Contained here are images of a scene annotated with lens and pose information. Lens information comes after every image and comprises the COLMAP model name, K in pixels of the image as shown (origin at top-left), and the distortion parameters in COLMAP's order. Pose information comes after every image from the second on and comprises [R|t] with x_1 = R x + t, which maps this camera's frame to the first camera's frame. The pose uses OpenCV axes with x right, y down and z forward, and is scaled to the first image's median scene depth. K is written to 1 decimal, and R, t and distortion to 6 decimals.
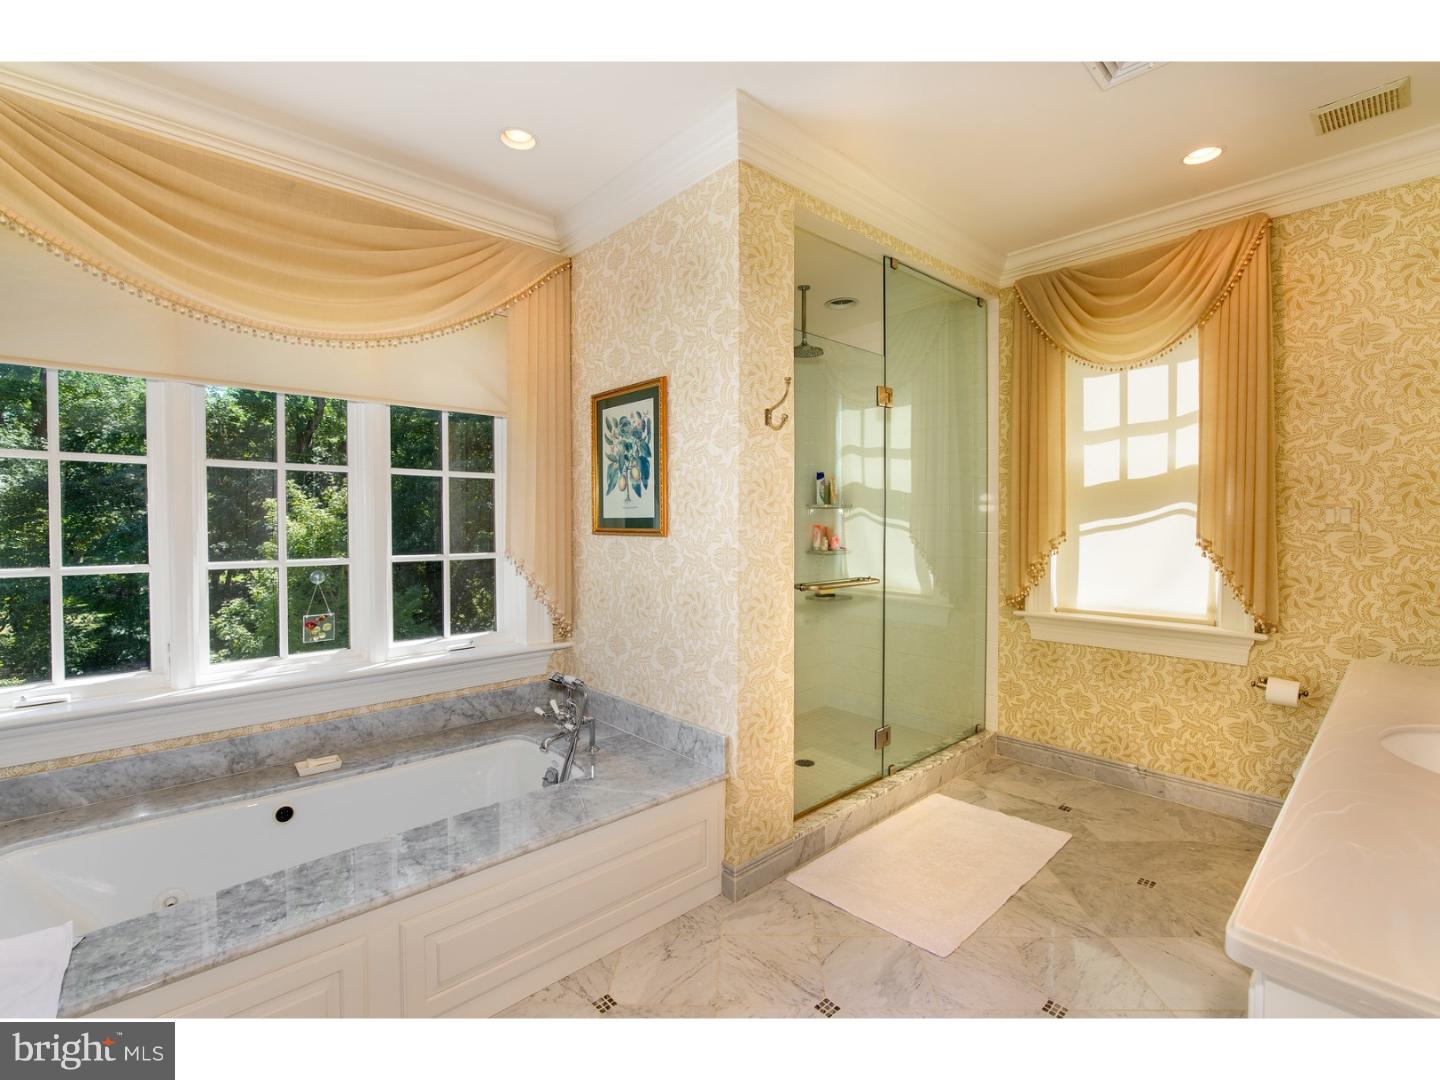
lens RADIAL K [[646.1, 0, 753.0], [0, 646.1, 527.2], [0, 0, 1]] dist [-0.002690, 0.000000]
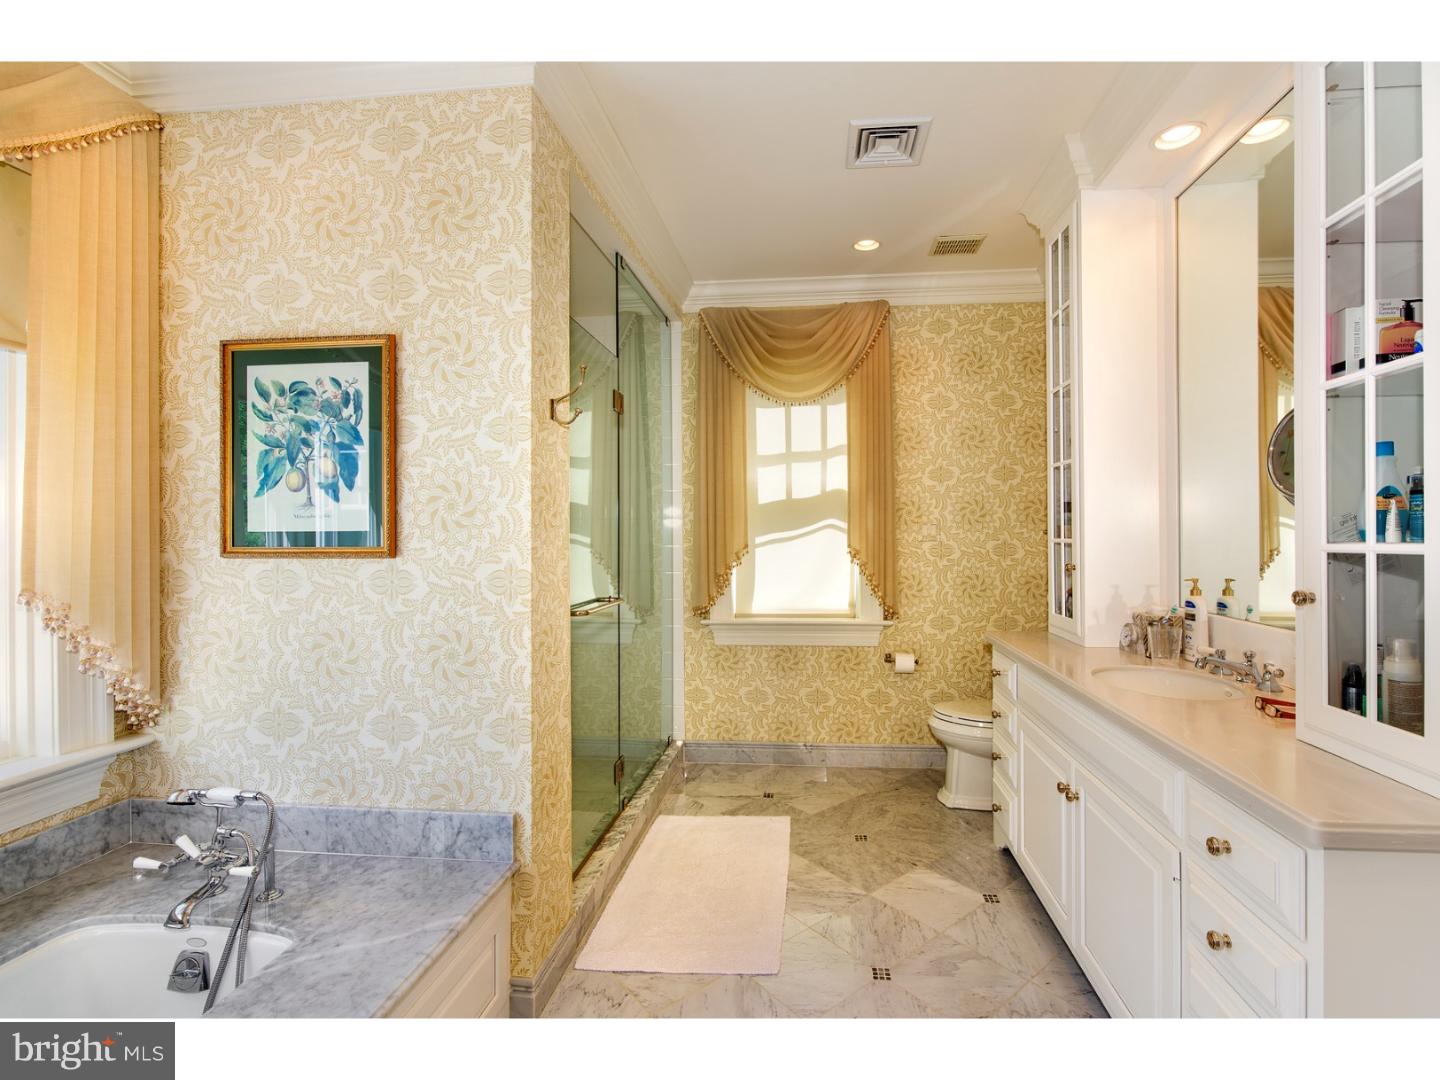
lens RADIAL K [[646.1, 0, 753.0], [0, 646.1, 527.2], [0, 0, 1]] dist [-0.002690, 0.000000]
pose [[0.760226, 0.004152, 0.649646, -0.269310], [0.010673, 0.999765, -0.018879, -0.001524], [-0.649571, 0.021285, 0.760003, 0.179252]]
